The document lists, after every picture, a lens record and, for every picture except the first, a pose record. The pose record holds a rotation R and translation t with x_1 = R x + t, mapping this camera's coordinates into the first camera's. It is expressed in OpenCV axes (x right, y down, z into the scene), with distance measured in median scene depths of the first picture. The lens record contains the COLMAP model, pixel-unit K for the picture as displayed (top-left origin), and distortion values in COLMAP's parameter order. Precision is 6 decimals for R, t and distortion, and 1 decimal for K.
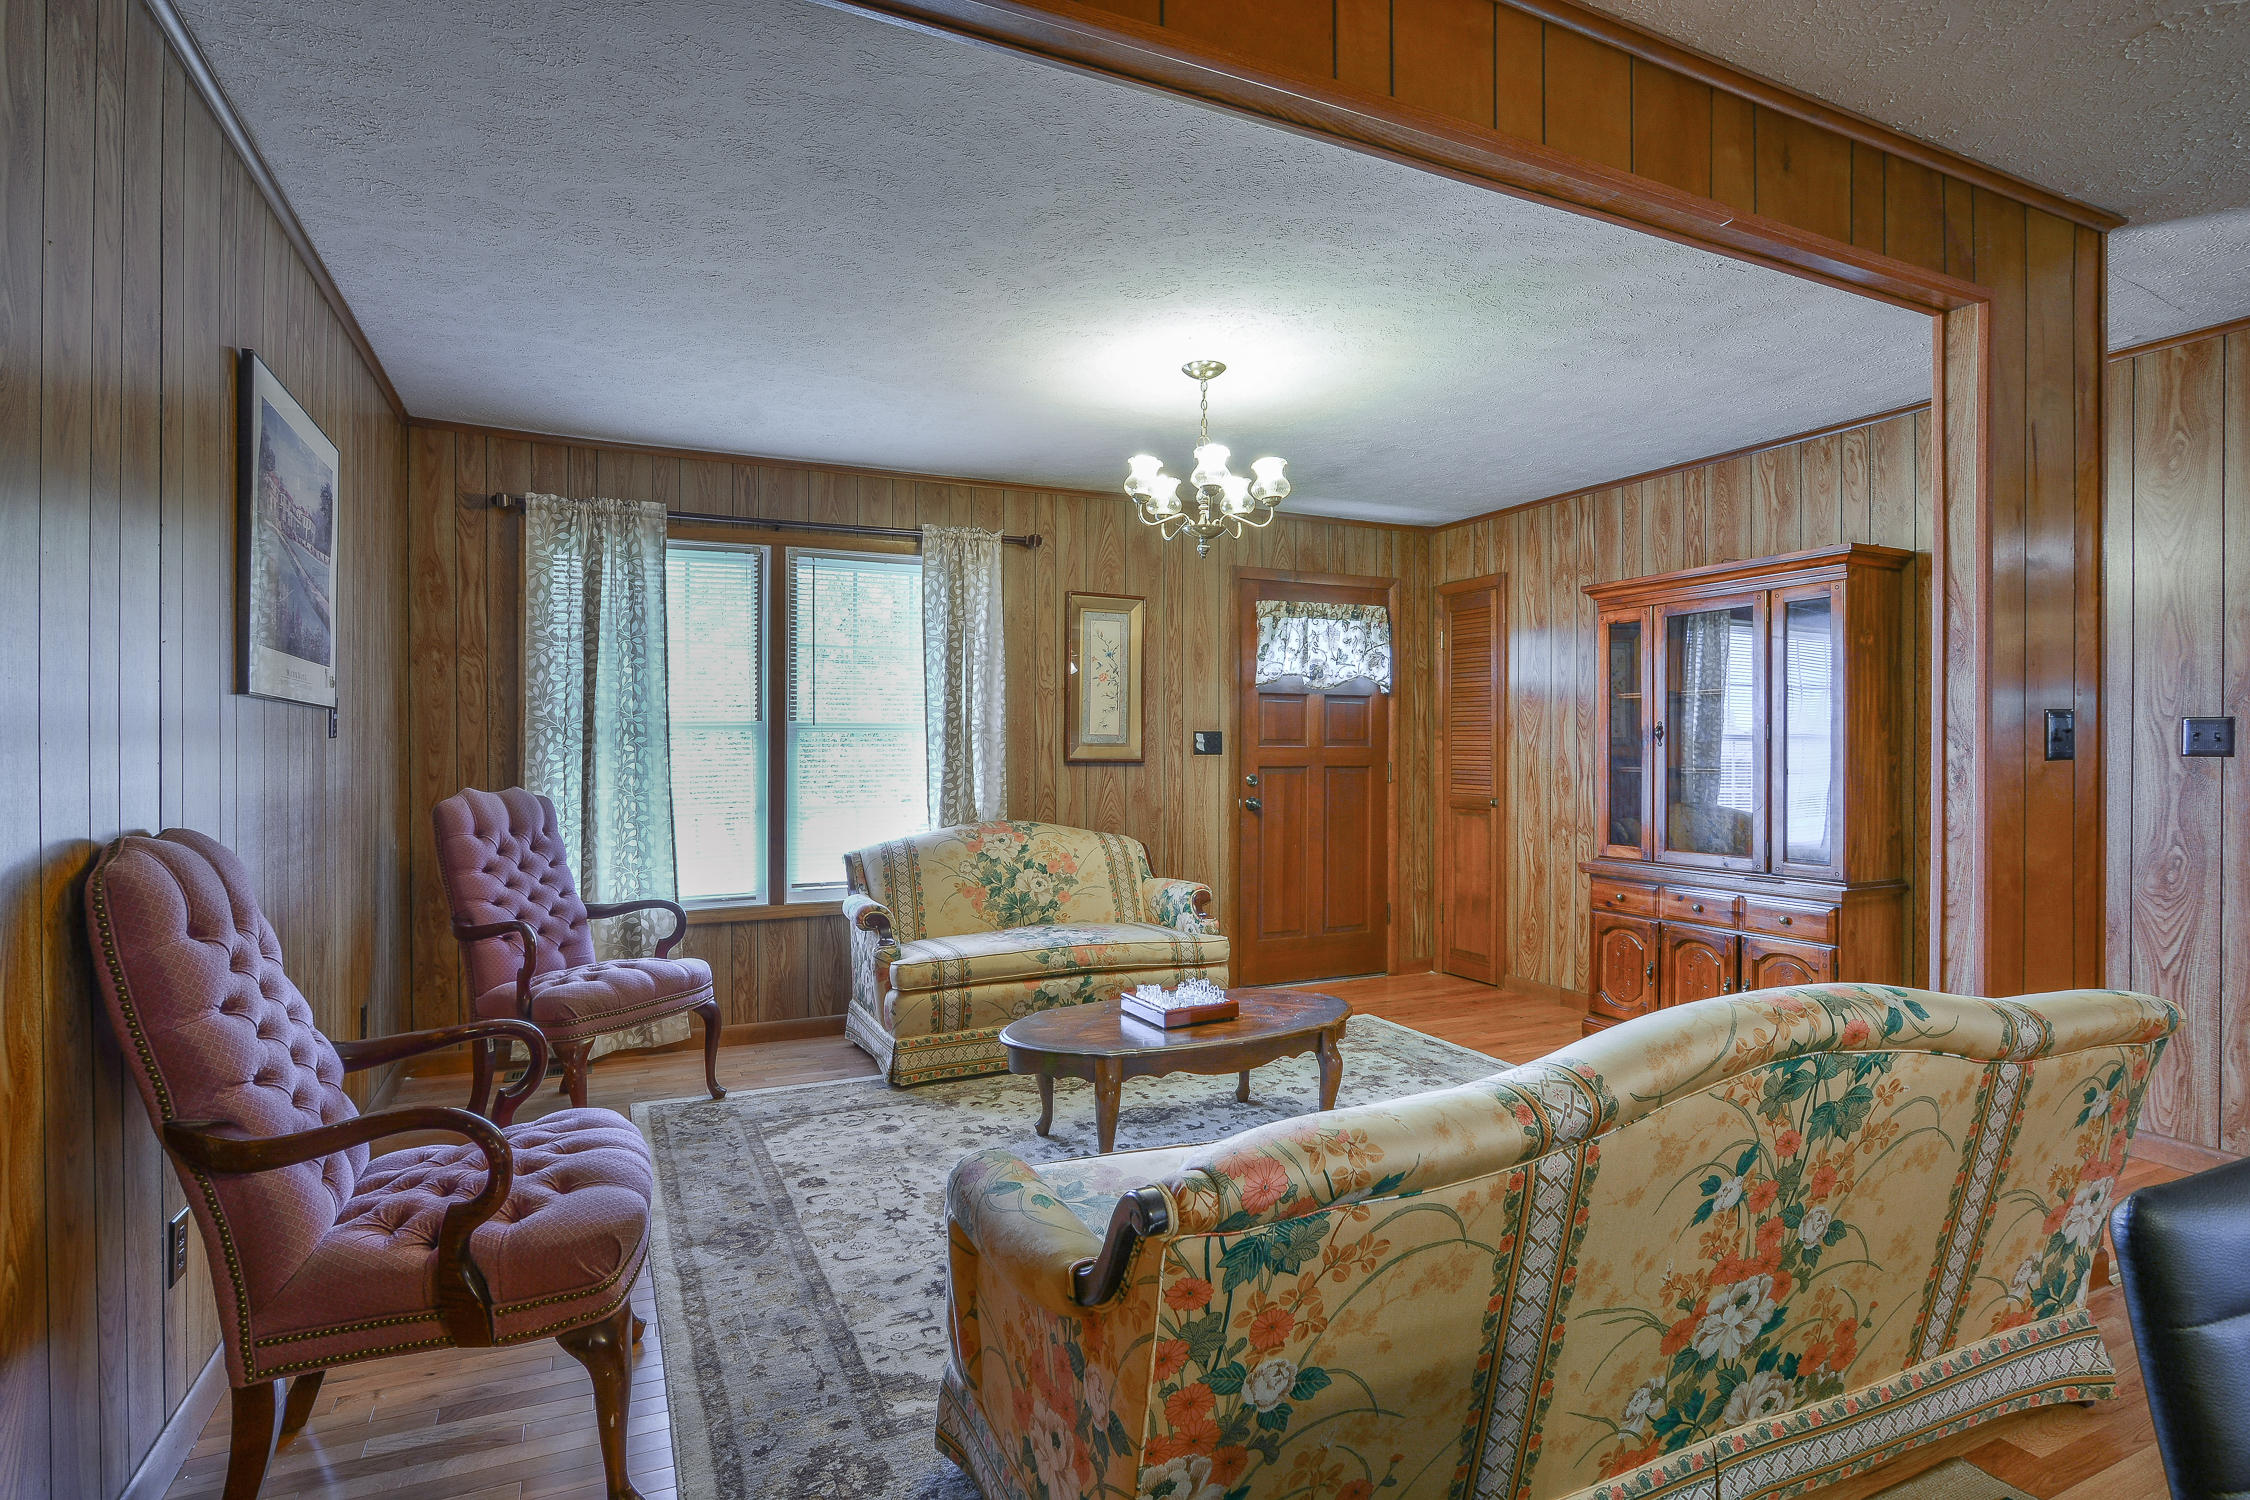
lens RADIAL K [[1109.1, 0, 1123.1], [0, 1109.1, 751.3], [0, 0, 1]] dist [-0.017062, 0.000881]
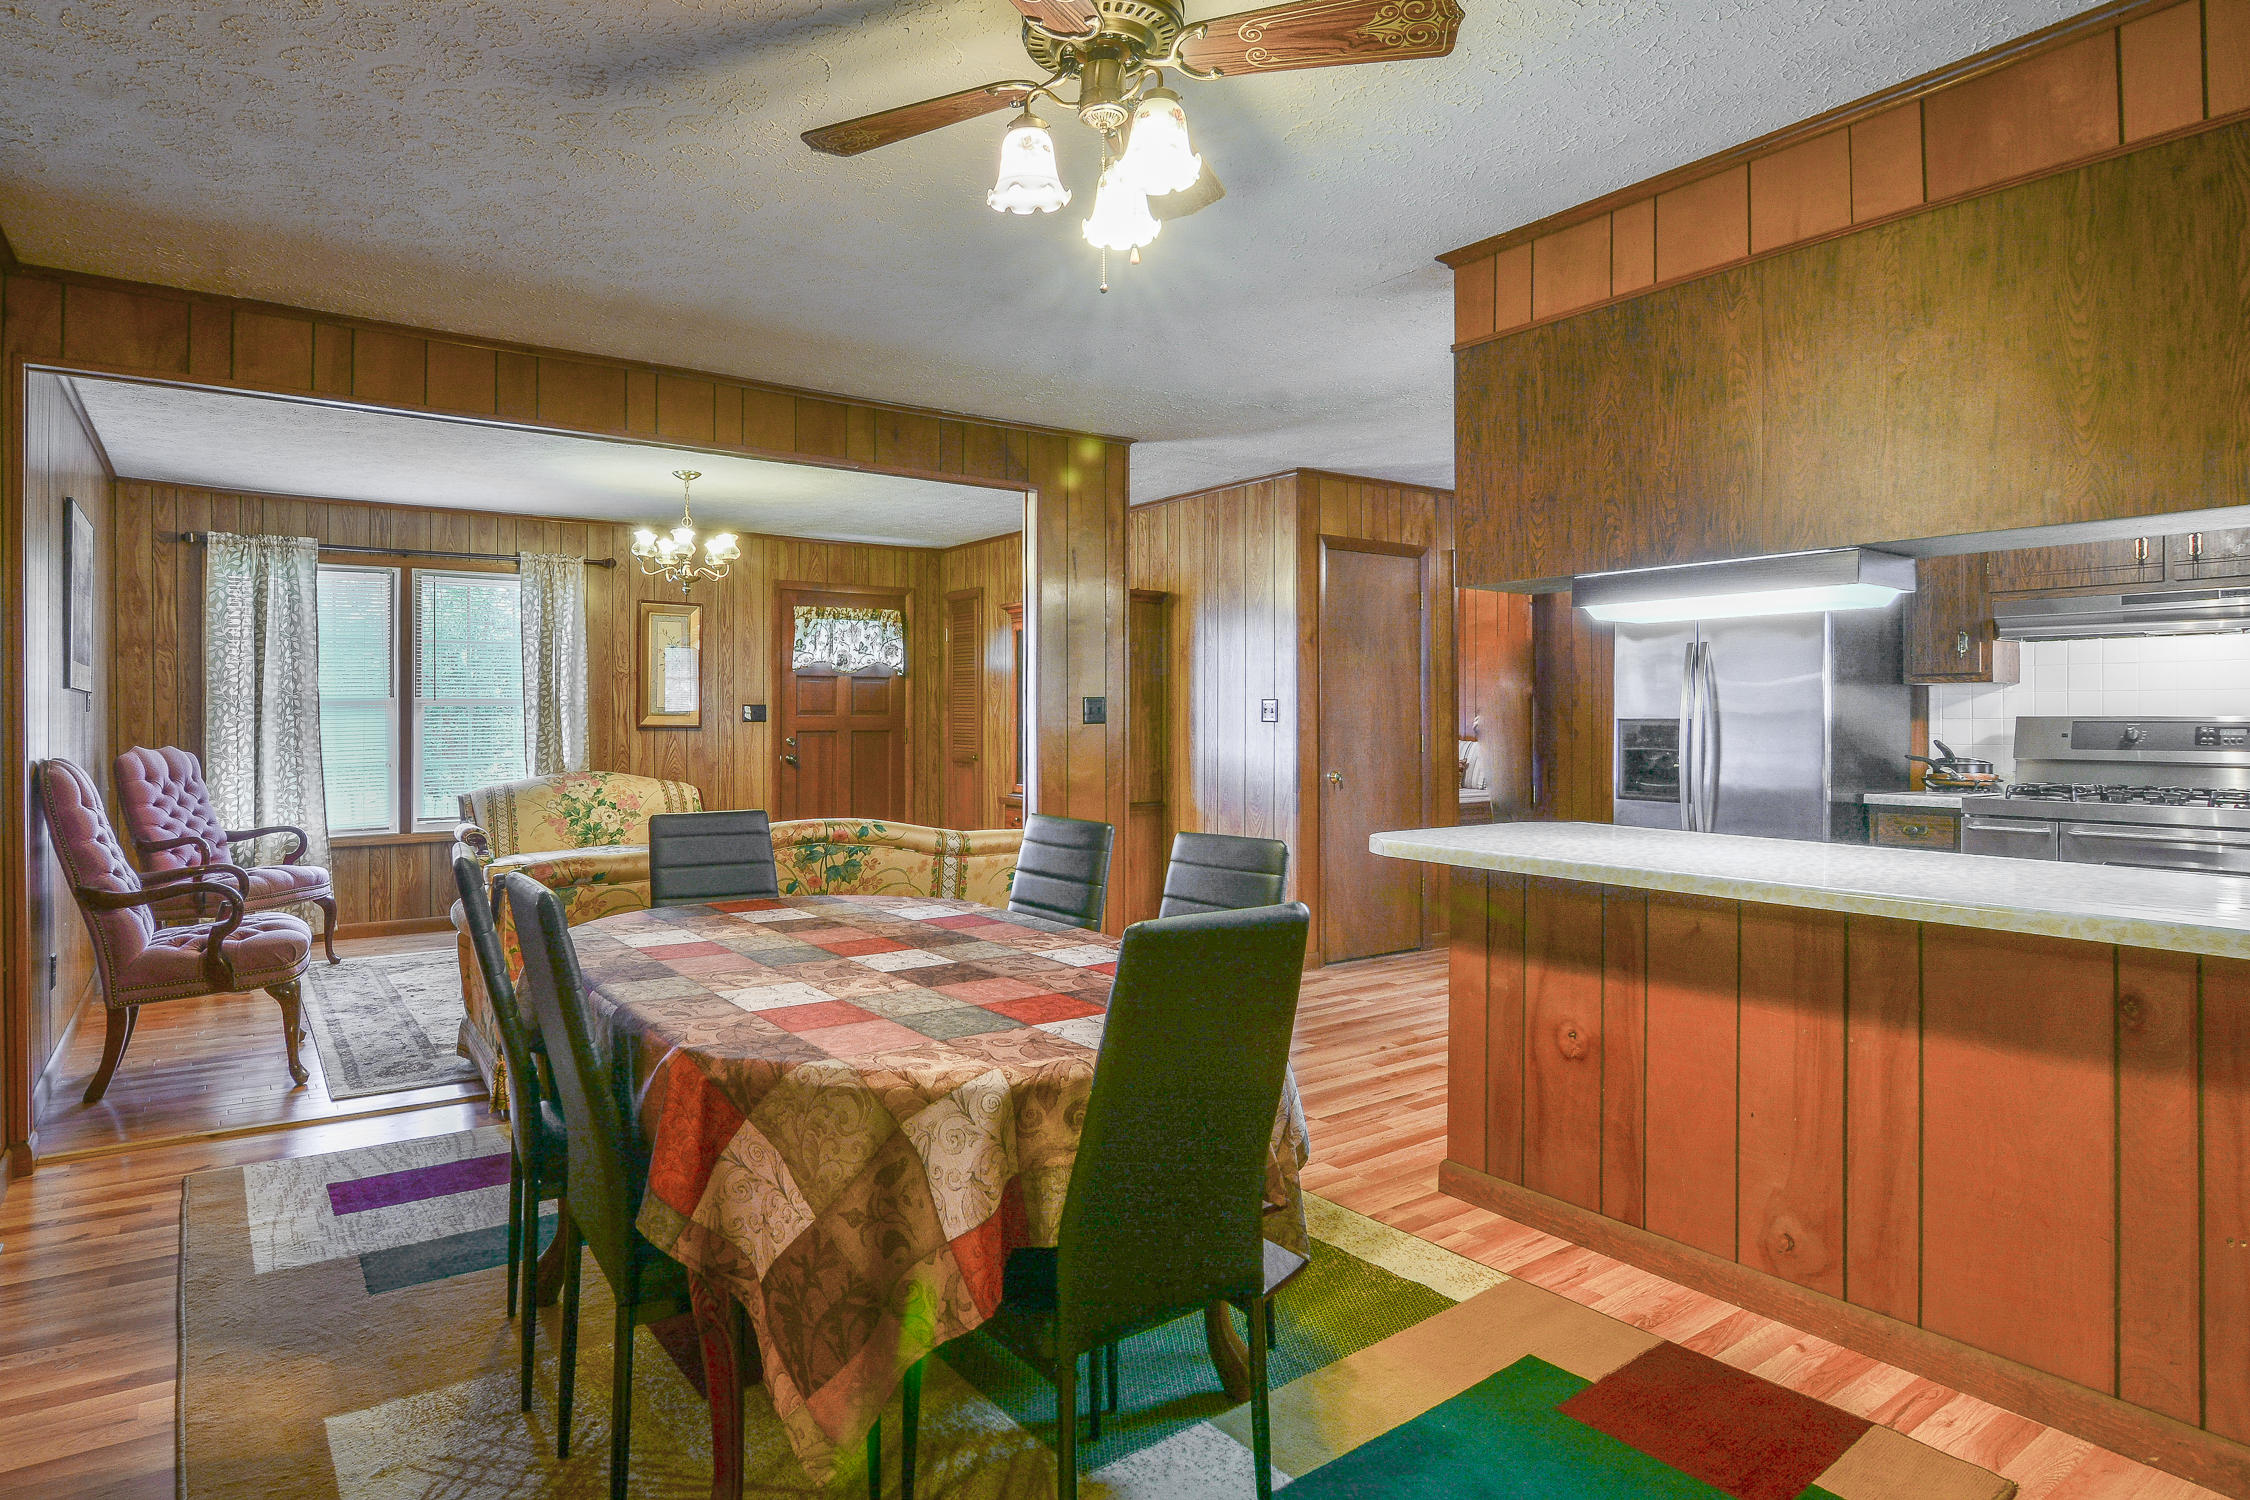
lens RADIAL K [[1194.3, 0, 1041.6], [0, 1194.3, 720.2], [0, 0, 1]] dist [-0.031284, 0.010726]
pose [[0.987534, -0.001042, 0.157401, 0.225889], [0.000929, 0.999999, 0.000790, 0.000045], [-0.157402, -0.000634, 0.987534, -0.547875]]
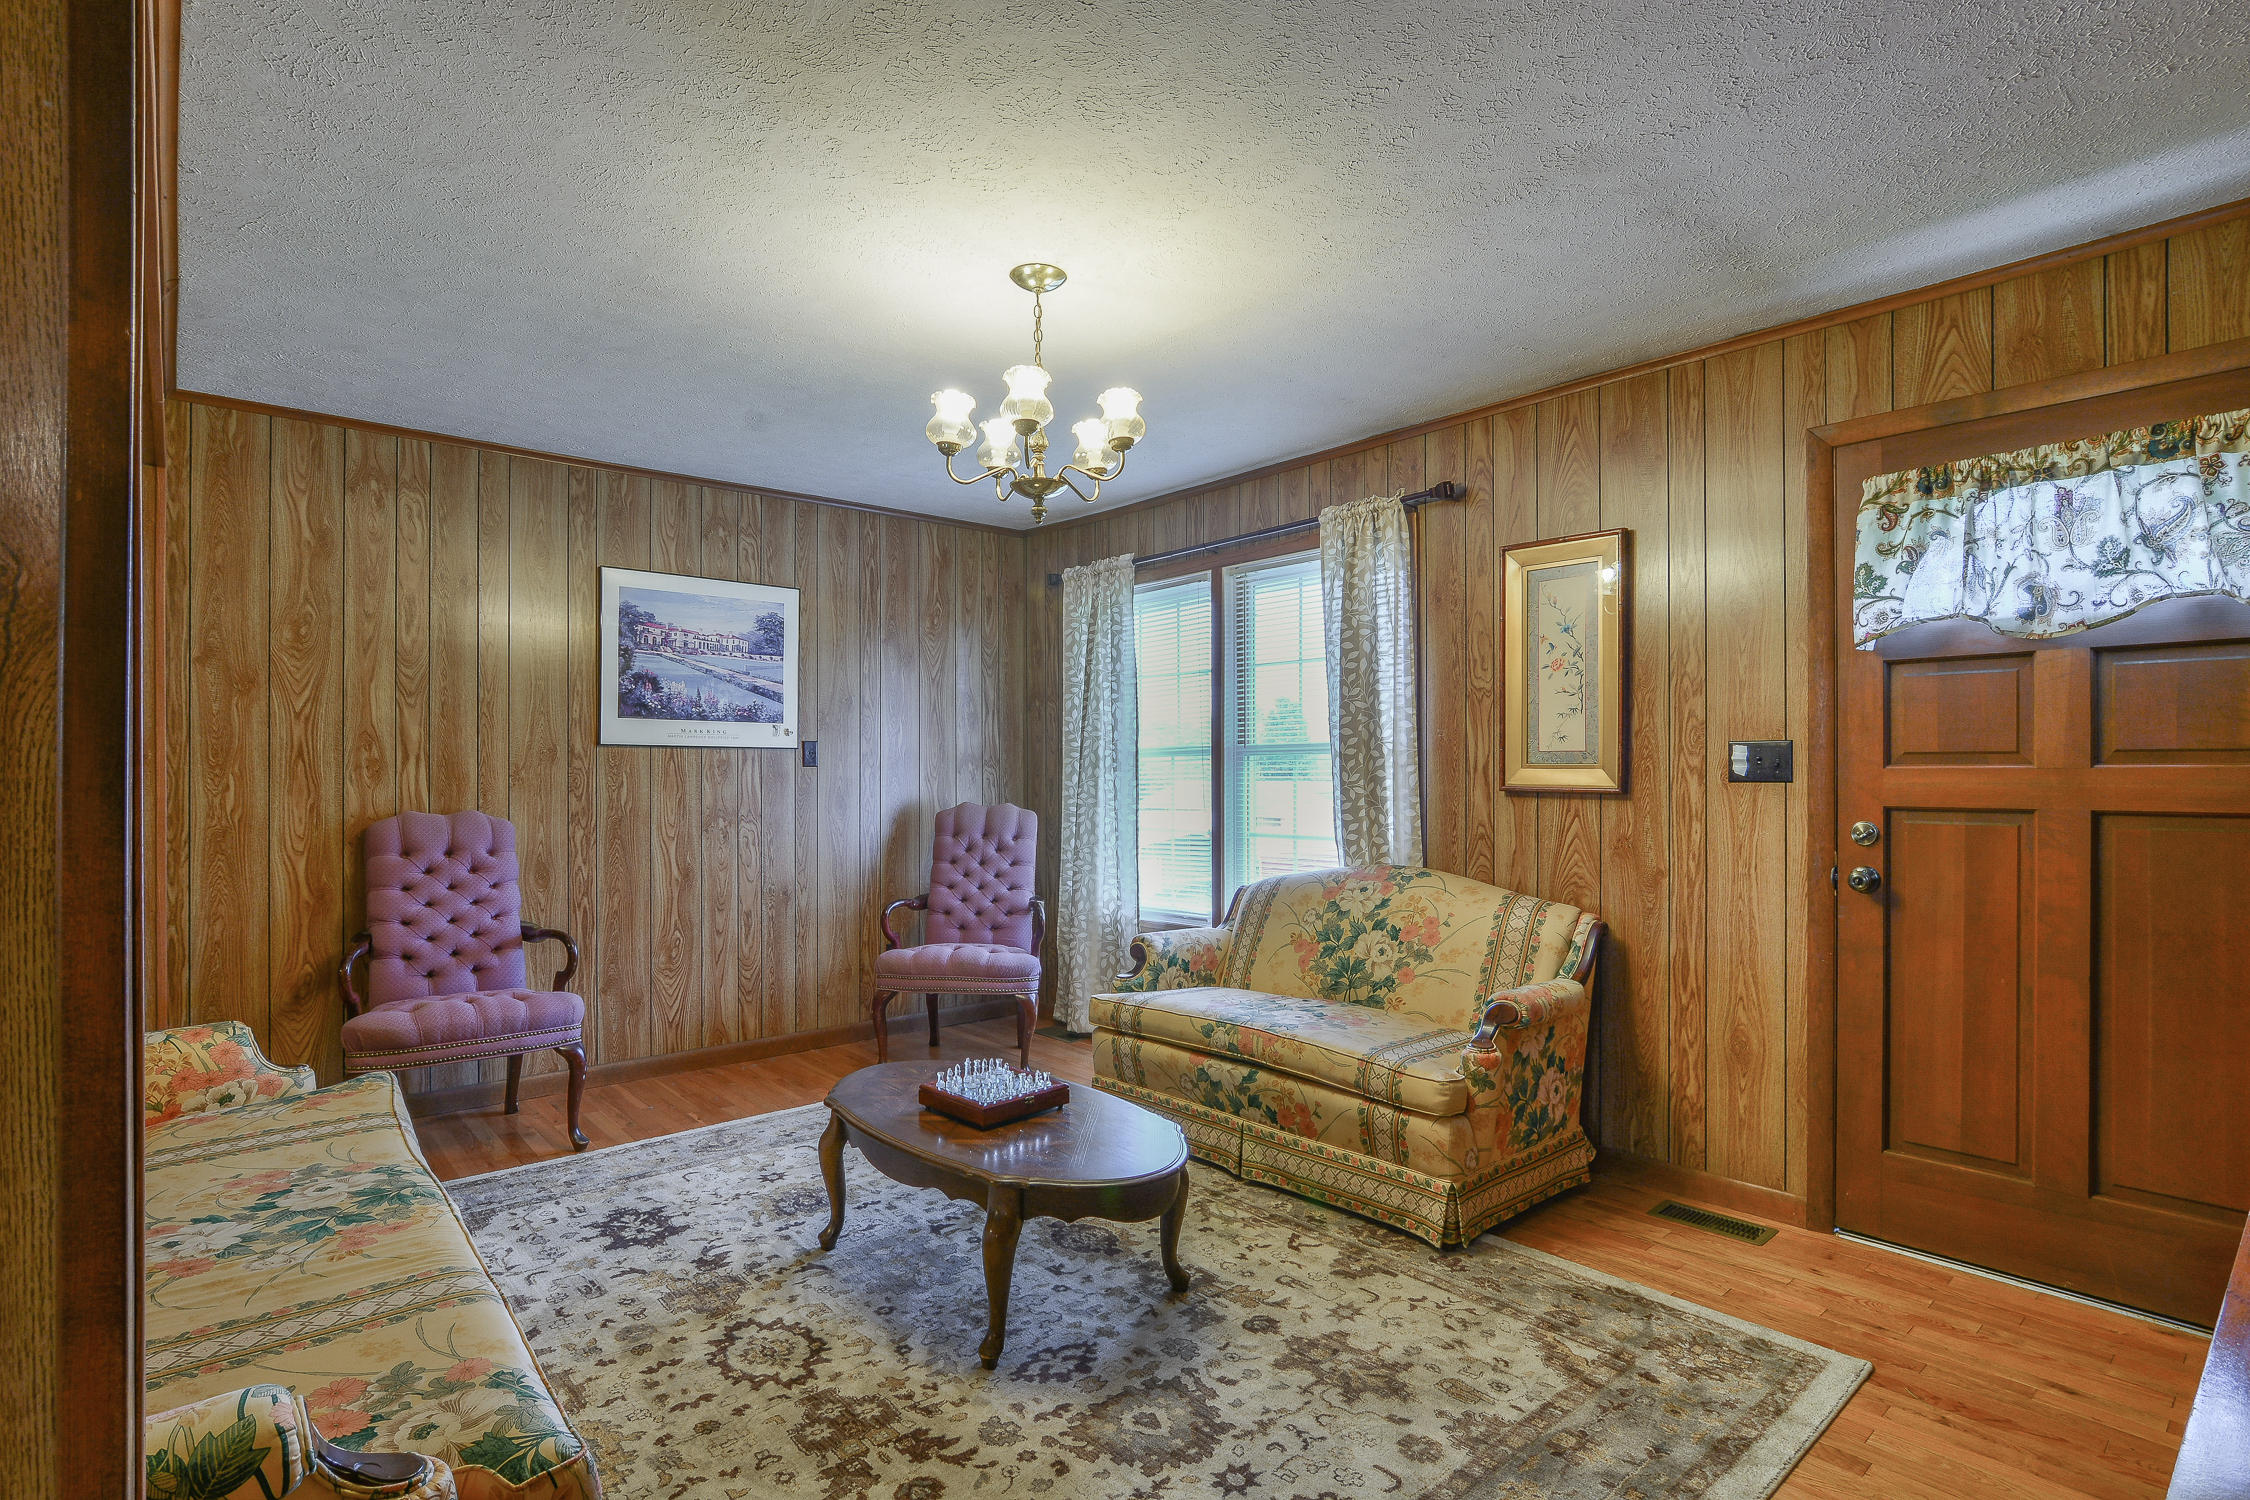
lens RADIAL K [[1109.1, 0, 1096.6], [0, 1109.1, 769.0], [0, 0, 1]] dist [-0.017062, 0.000881]
pose [[0.261552, -0.003851, -0.965182, 0.616055], [-0.001206, 0.999990, -0.004317, -0.001359], [0.965189, 0.002293, 0.261545, 0.631067]]
